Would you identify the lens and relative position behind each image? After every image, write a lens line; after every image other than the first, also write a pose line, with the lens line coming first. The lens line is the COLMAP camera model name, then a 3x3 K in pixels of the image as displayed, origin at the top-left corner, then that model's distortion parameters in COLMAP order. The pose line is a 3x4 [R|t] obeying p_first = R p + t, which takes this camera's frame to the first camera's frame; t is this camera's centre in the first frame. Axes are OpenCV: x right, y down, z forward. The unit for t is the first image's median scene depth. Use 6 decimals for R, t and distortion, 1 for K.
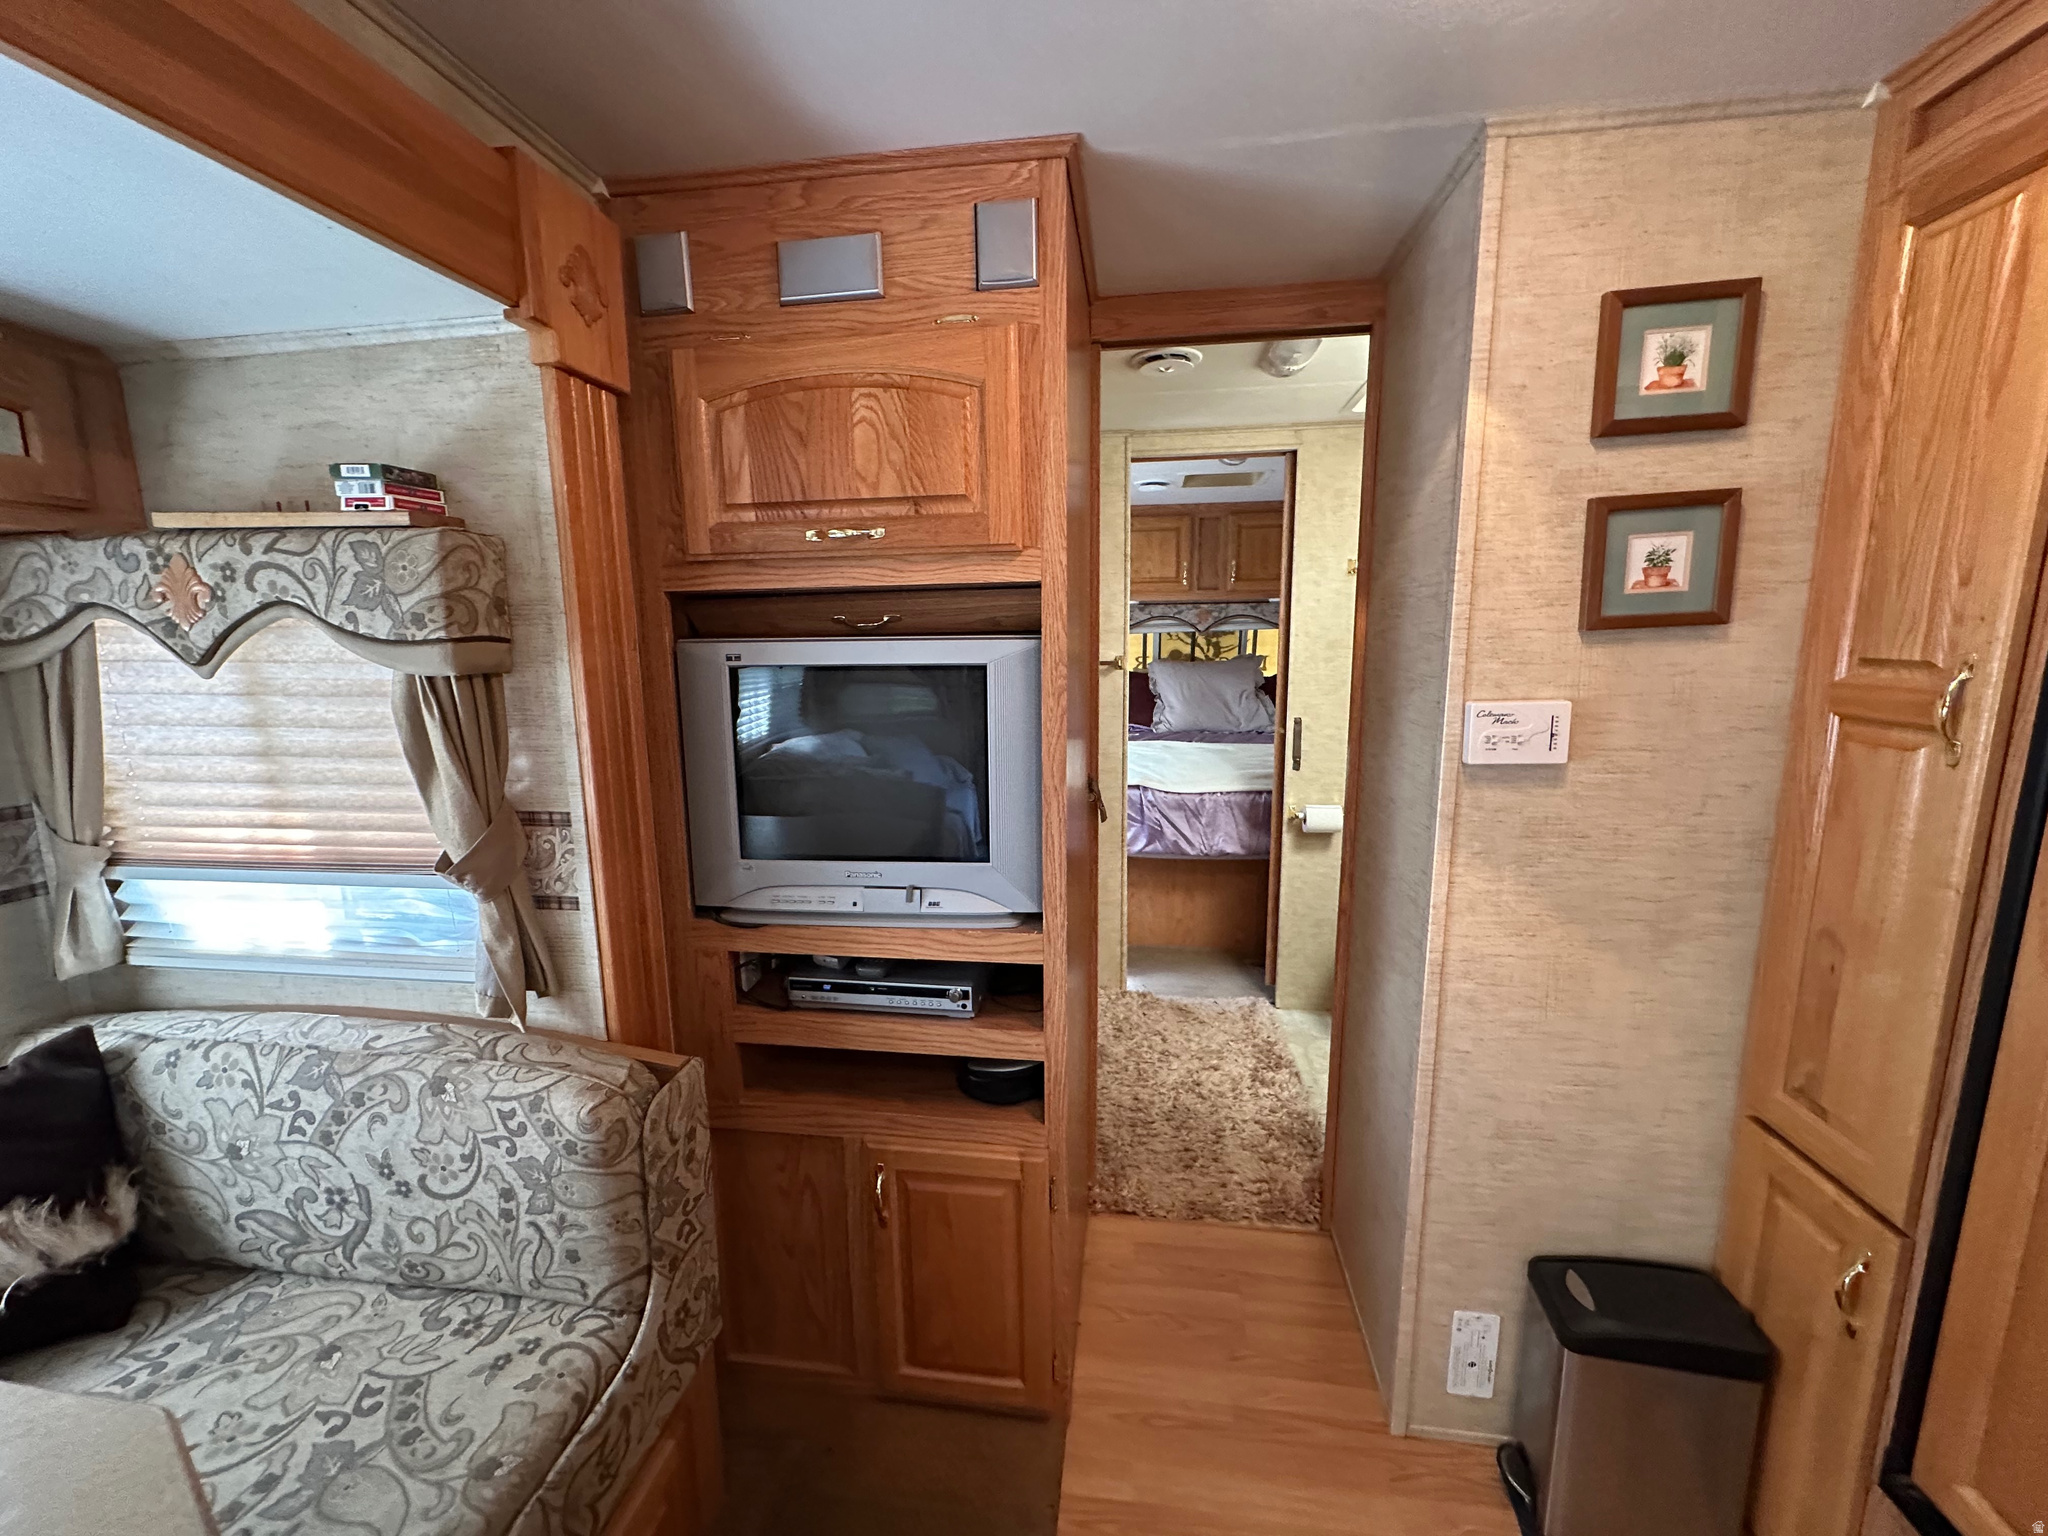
lens RADIAL K [[809.9, 0, 1030.2], [0, 809.9, 764.9], [0, 0, 1]] dist [-0.002554, -0.000069]
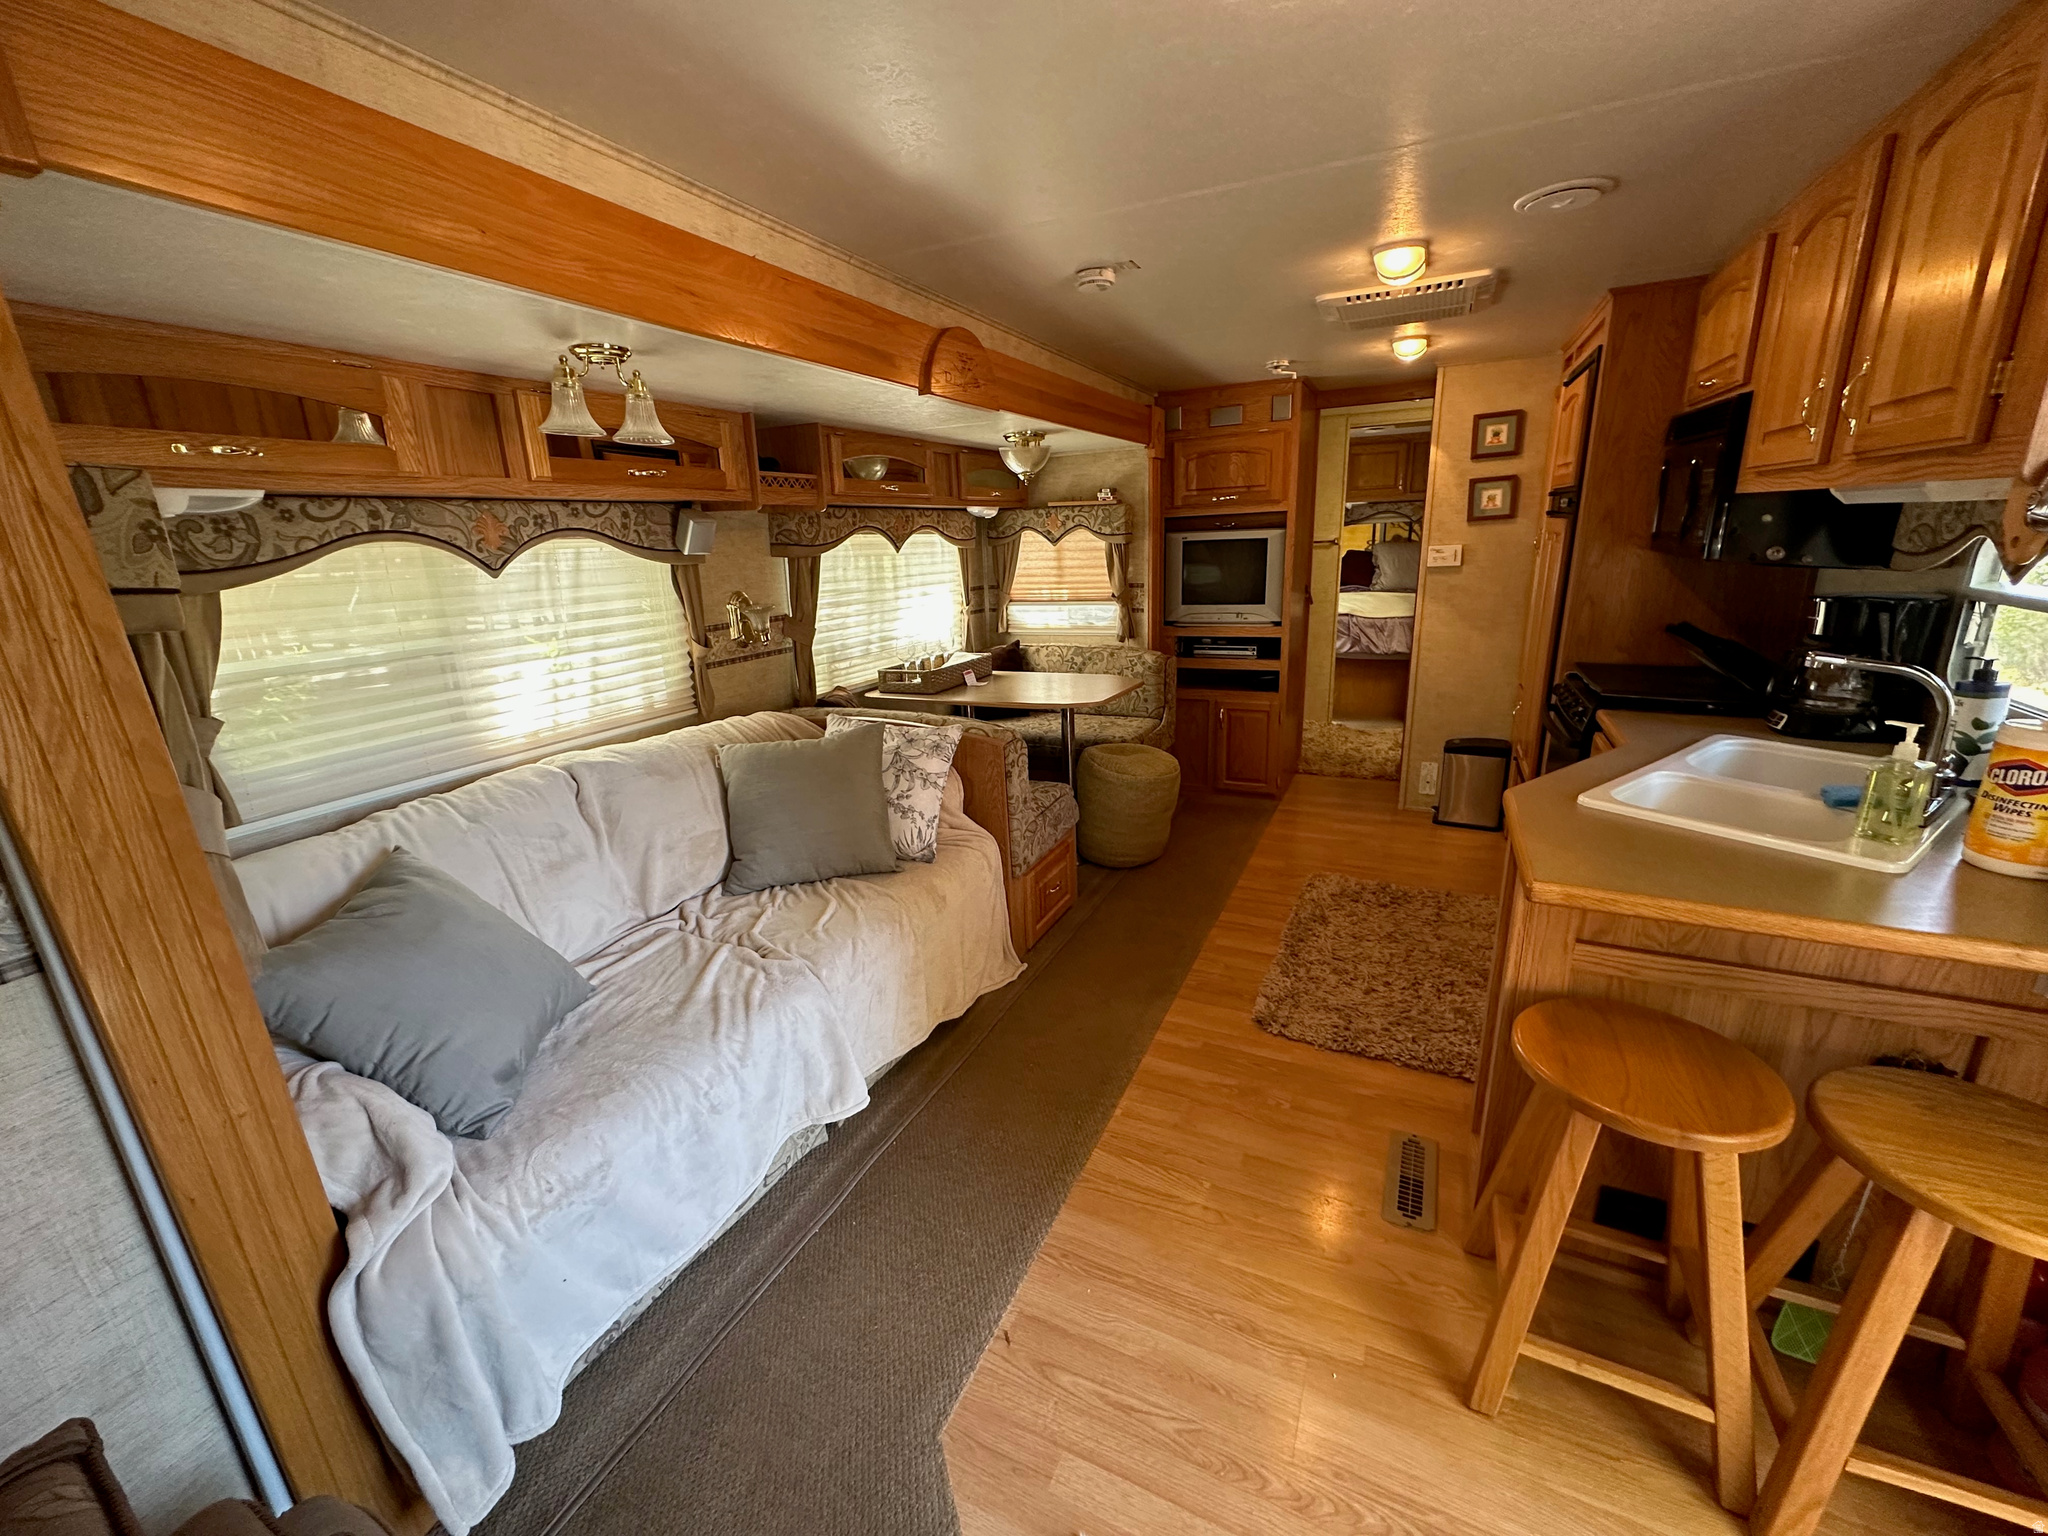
lens RADIAL K [[809.9, 0, 1028.8], [0, 809.9, 761.9], [0, 0, 1]] dist [-0.002554, -0.000069]
pose [[0.951985, 0.057413, -0.300714, 0.062448], [-0.021025, 0.992200, 0.122873, 0.403901], [0.305423, -0.110651, 0.945766, -2.557082]]
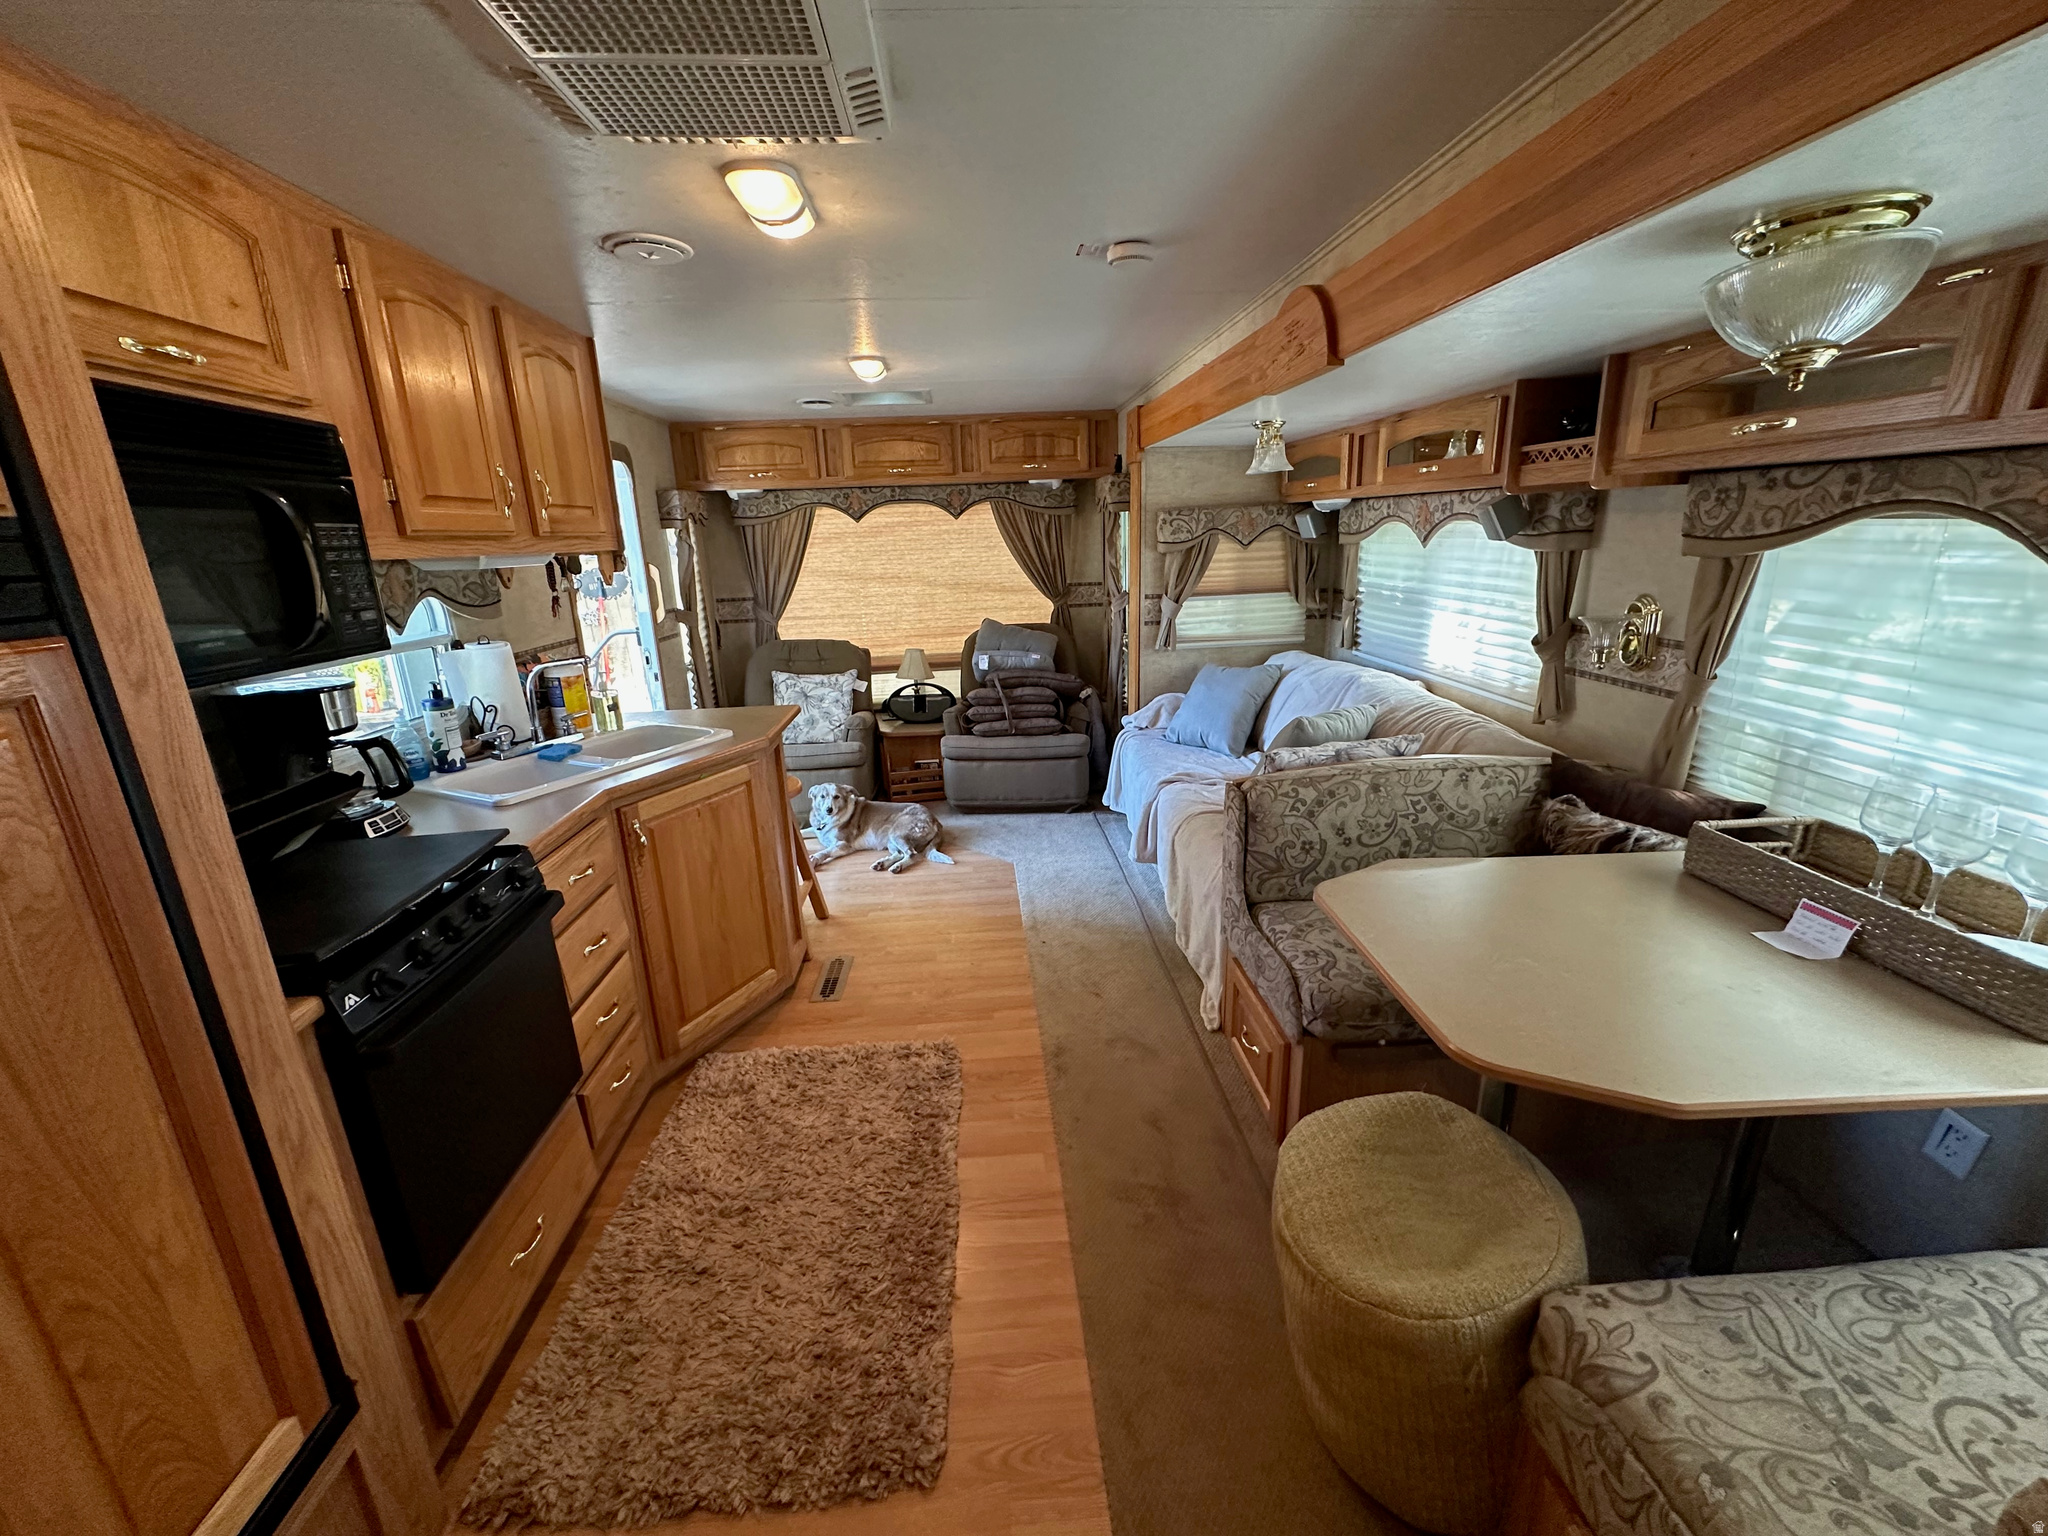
lens RADIAL K [[809.9, 0, 1018.4], [0, 809.9, 768.0], [0, 0, 1]] dist [-0.002554, -0.000069]
pose [[-0.979134, 0.092824, -0.180775, 0.177909], [0.005625, 0.901620, 0.432493, -0.223082], [0.203136, 0.422452, -0.883329, 1.003401]]
